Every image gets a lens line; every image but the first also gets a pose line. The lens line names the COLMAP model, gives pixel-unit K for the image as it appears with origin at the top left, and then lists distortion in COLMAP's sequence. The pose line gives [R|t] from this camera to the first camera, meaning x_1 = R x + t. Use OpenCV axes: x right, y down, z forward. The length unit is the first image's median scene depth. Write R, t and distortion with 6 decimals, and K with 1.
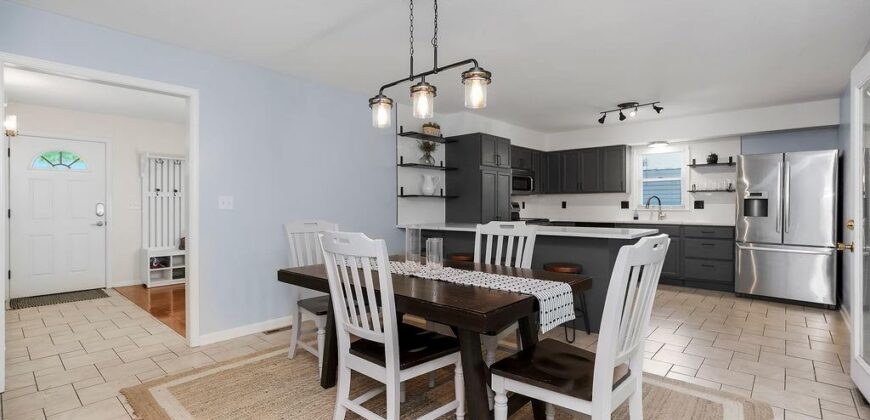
lens RADIAL K [[405.2, 0, 439.9], [0, 405.2, 209.6], [0, 0, 1]] dist [0.000933, 0.000790]
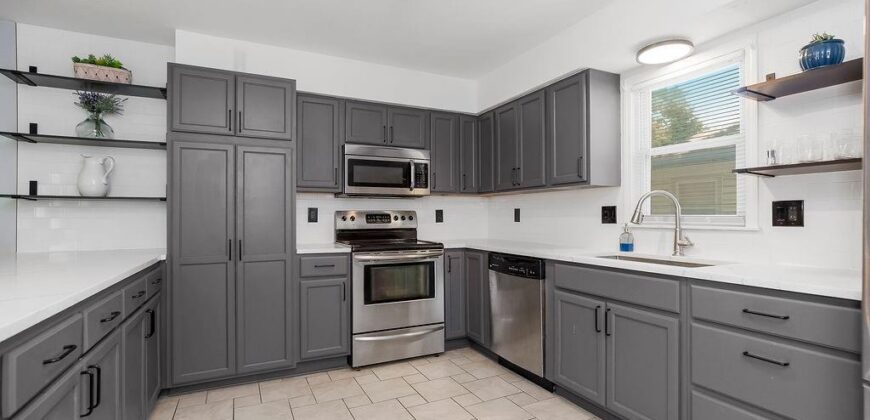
lens RADIAL K [[405.2, 0, 440.9], [0, 405.2, 214.0], [0, 0, 1]] dist [0.000933, 0.000790]
pose [[0.924418, -0.002364, -0.381375, 0.524521], [-0.003547, 0.999884, -0.014796, -0.005943], [0.381366, 0.015031, 0.924302, 0.621059]]
